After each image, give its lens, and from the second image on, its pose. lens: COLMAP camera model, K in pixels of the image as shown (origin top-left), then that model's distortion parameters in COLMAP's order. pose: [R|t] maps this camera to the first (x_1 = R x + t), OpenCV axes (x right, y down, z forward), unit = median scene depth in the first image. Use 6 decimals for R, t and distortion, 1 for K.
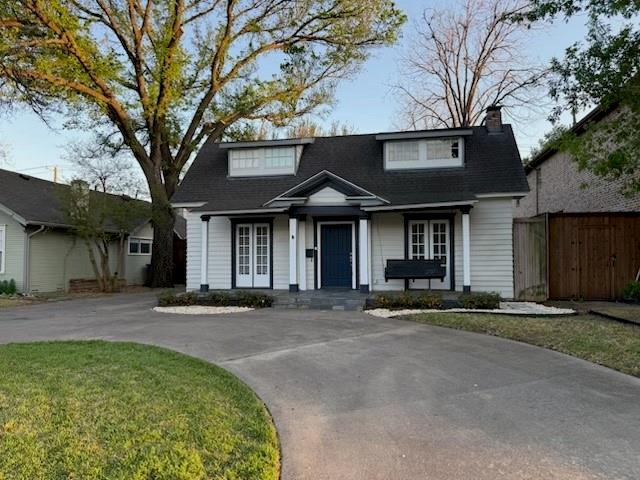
lens RADIAL K [[453.1, 0, 320.2], [0, 453.1, 241.5], [0, 0, 1]] dist [-0.002396, -0.000678]
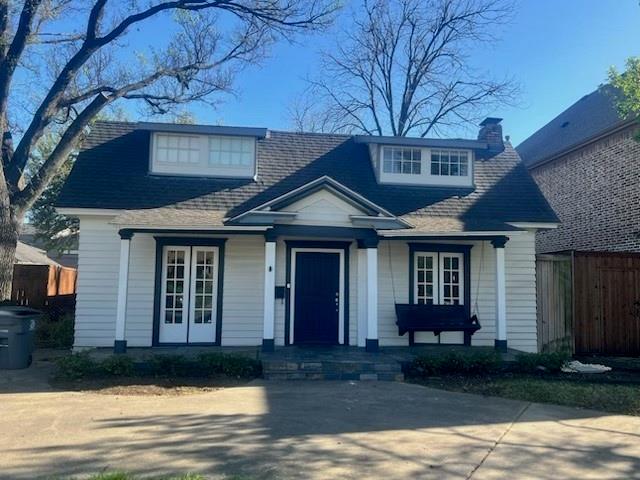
lens RADIAL K [[540.9, 0, 320.0], [0, 540.9, 238.4], [0, 0, 1]] dist [0.002562, -0.012903]
pose [[0.941039, 0.052021, 0.334273, -0.255097], [-0.030795, 0.997176, -0.068492, -0.002404], [-0.336892, 0.054160, 0.939984, 0.204765]]
